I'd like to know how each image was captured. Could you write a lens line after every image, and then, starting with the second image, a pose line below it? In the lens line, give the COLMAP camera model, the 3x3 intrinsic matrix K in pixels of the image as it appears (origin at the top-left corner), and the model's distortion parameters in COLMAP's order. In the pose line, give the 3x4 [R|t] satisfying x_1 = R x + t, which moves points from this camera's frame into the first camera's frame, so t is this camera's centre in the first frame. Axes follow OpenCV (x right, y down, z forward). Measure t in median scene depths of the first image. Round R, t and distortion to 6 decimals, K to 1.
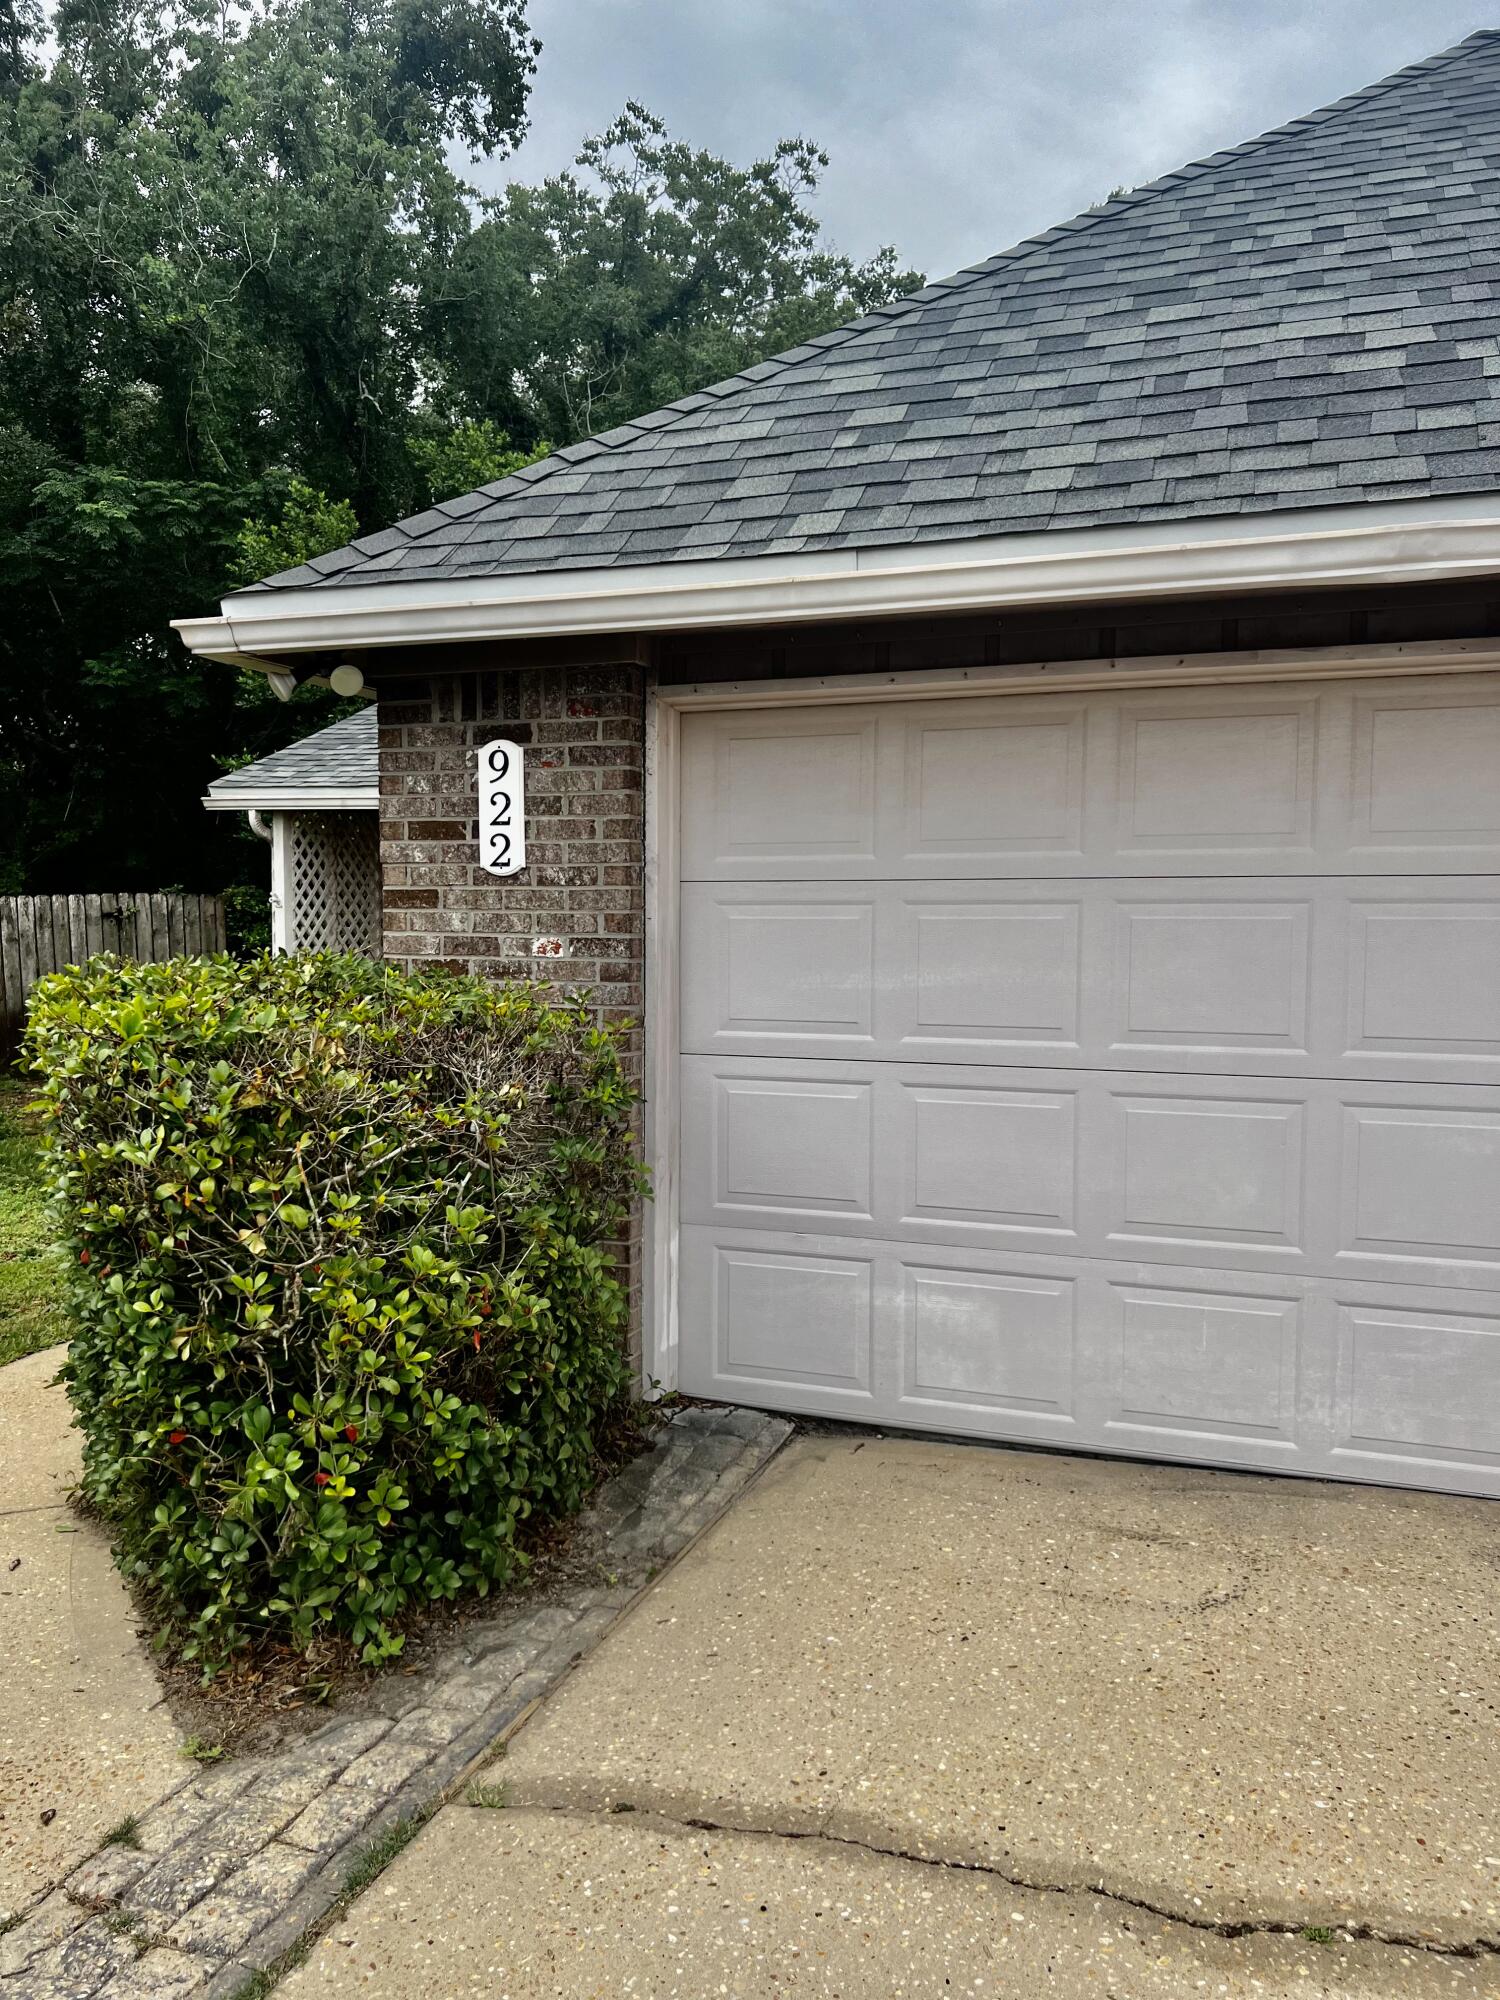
lens RADIAL K [[1512.8, 0, 742.8], [0, 1512.8, 1005.3], [0, 0, 1]] dist [0.046310, -0.042850]
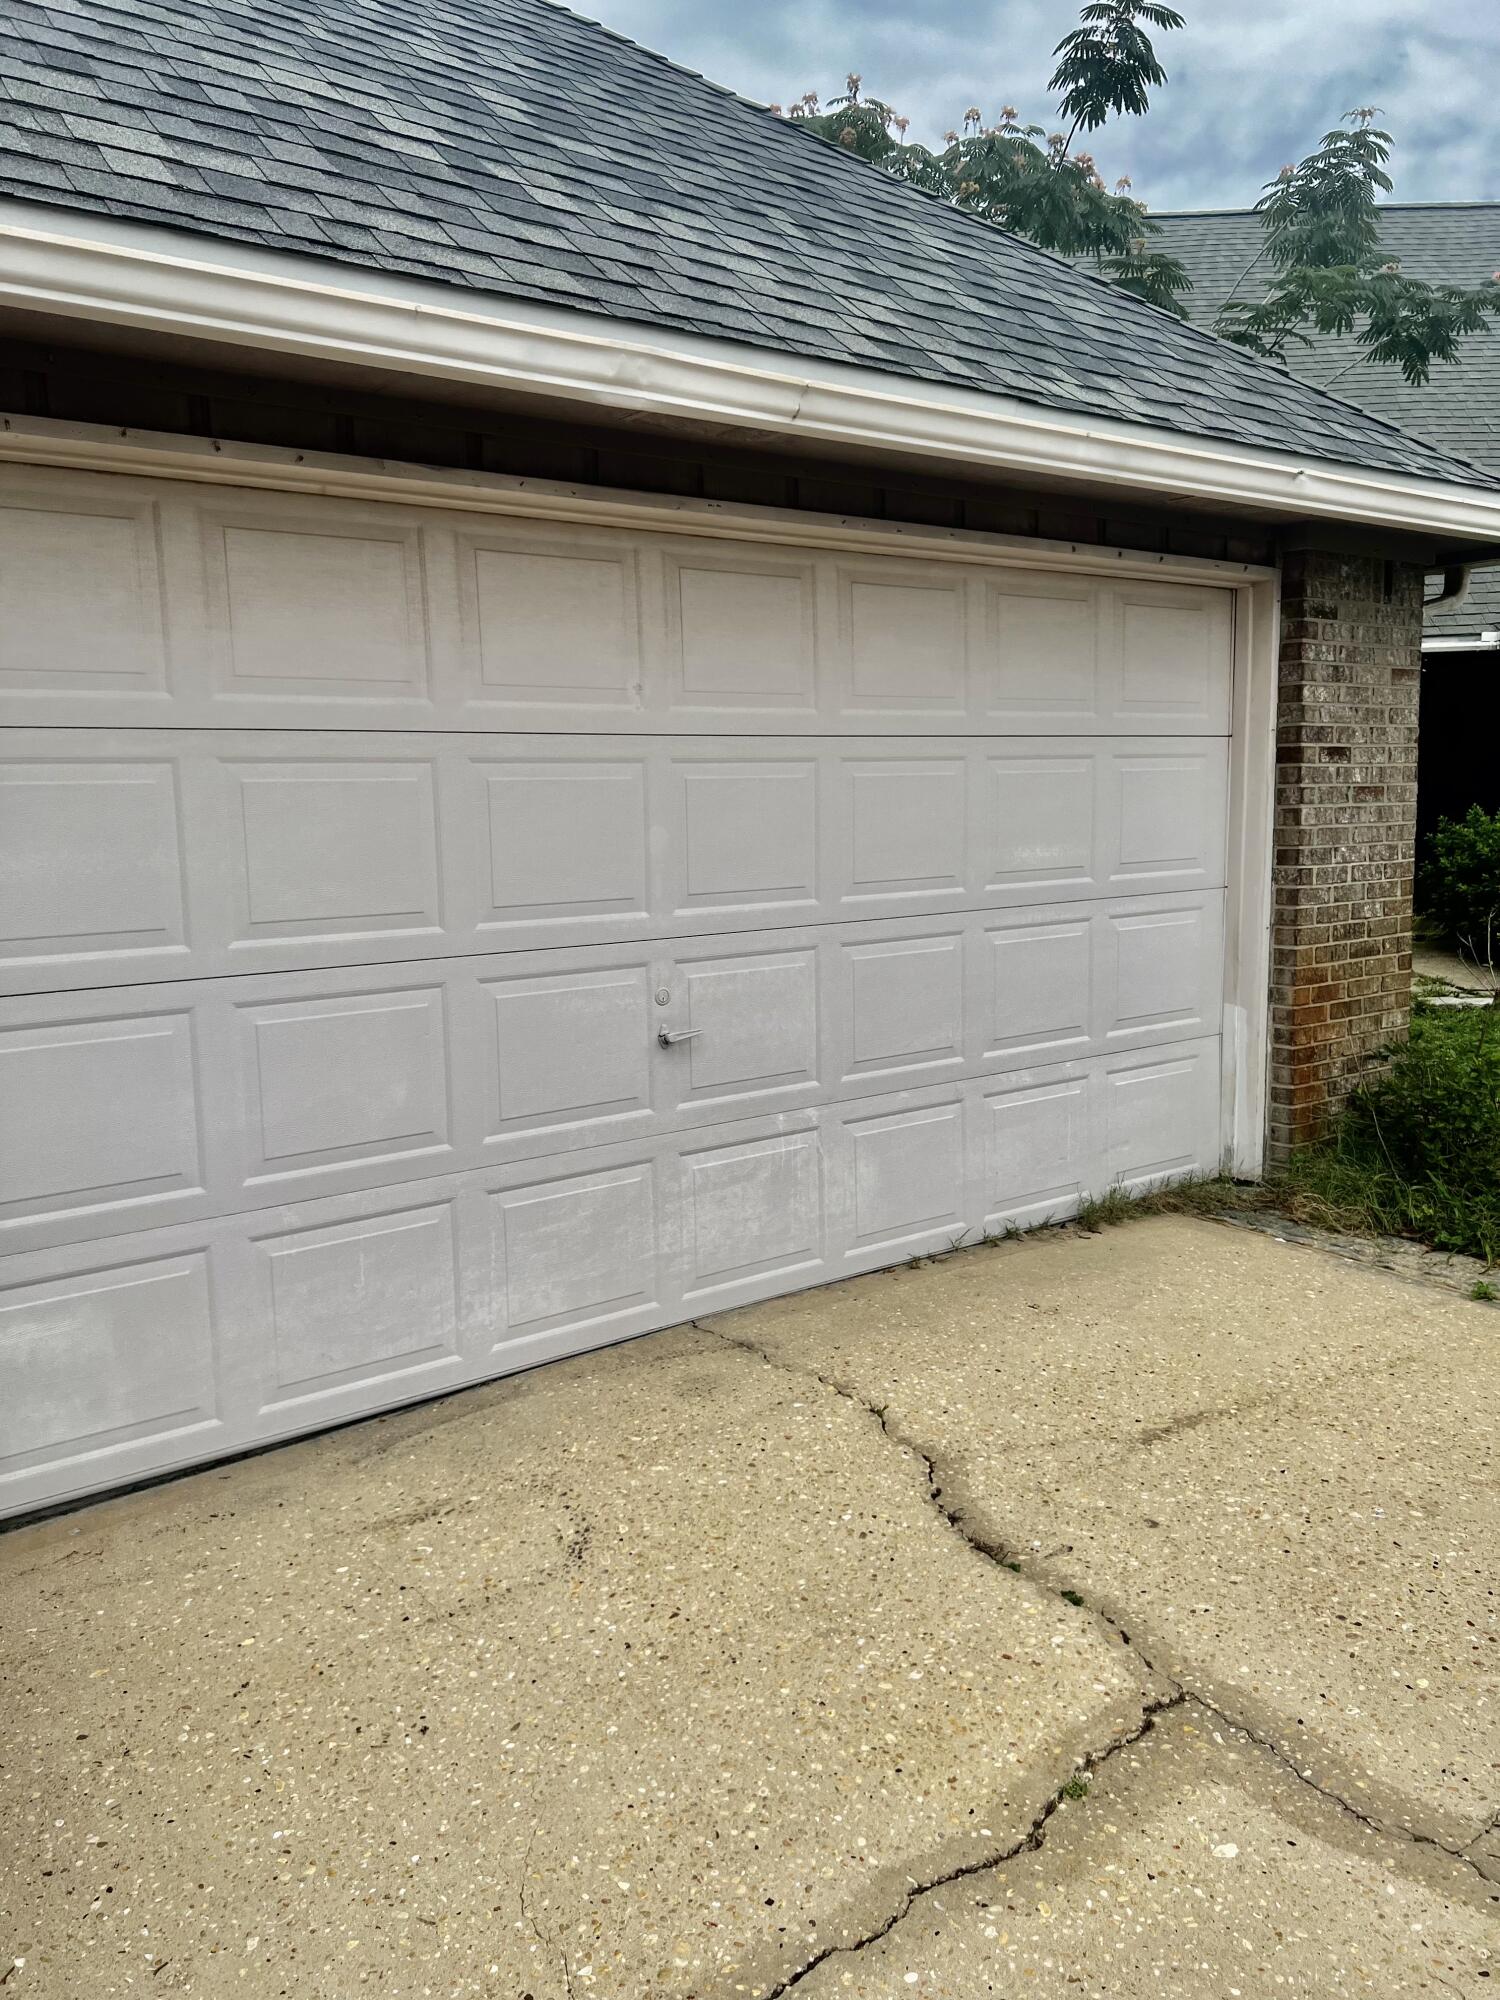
lens RADIAL K [[1512.8, 0, 748.8], [0, 1512.8, 981.3], [0, 0, 1]] dist [0.046310, -0.042850]
pose [[0.548559, -0.120680, 0.827357, -0.274609], [0.073511, 0.992658, 0.096051, -0.011004], [-0.832874, 0.008130, 0.553402, 0.349910]]
